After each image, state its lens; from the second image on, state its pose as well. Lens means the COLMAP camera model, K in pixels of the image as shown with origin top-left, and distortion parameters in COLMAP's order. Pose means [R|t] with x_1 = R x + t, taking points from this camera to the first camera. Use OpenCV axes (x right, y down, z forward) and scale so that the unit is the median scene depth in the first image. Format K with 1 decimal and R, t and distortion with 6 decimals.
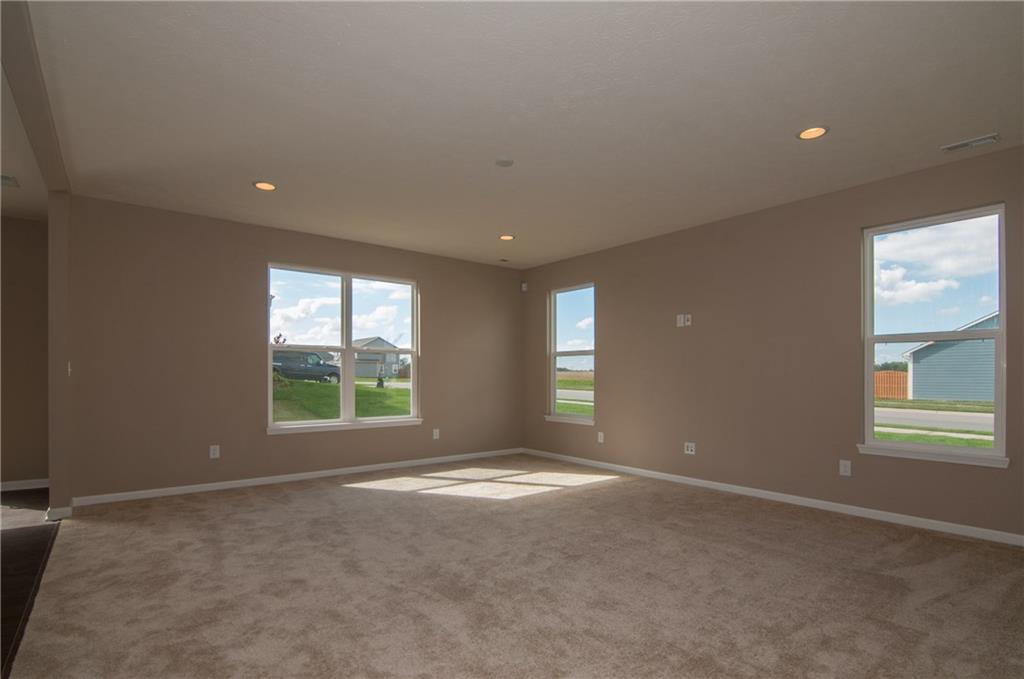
lens RADIAL K [[508.0, 0, 503.1], [0, 508.0, 373.3], [0, 0, 1]] dist [-0.012616, -0.003127]
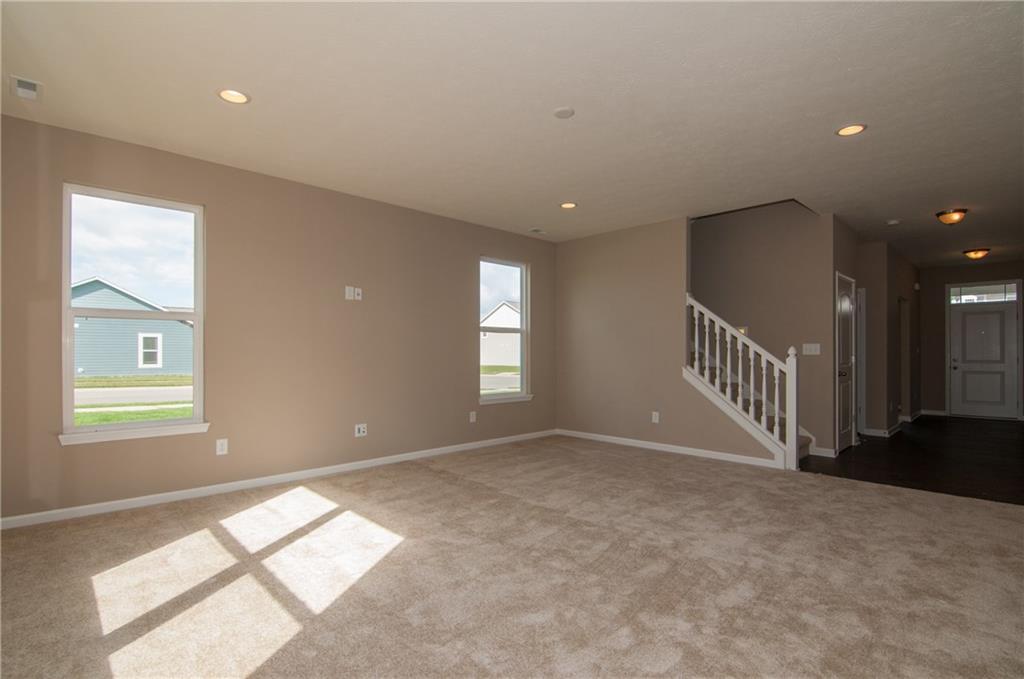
lens RADIAL K [[508.0, 0, 507.3], [0, 508.0, 341.6], [0, 0, 1]] dist [-0.012616, -0.003127]
pose [[-0.130812, 0.019637, 0.991213, -0.599845], [-0.003728, 0.999787, -0.020299, 0.001131], [-0.991400, -0.006351, -0.130711, 0.843061]]
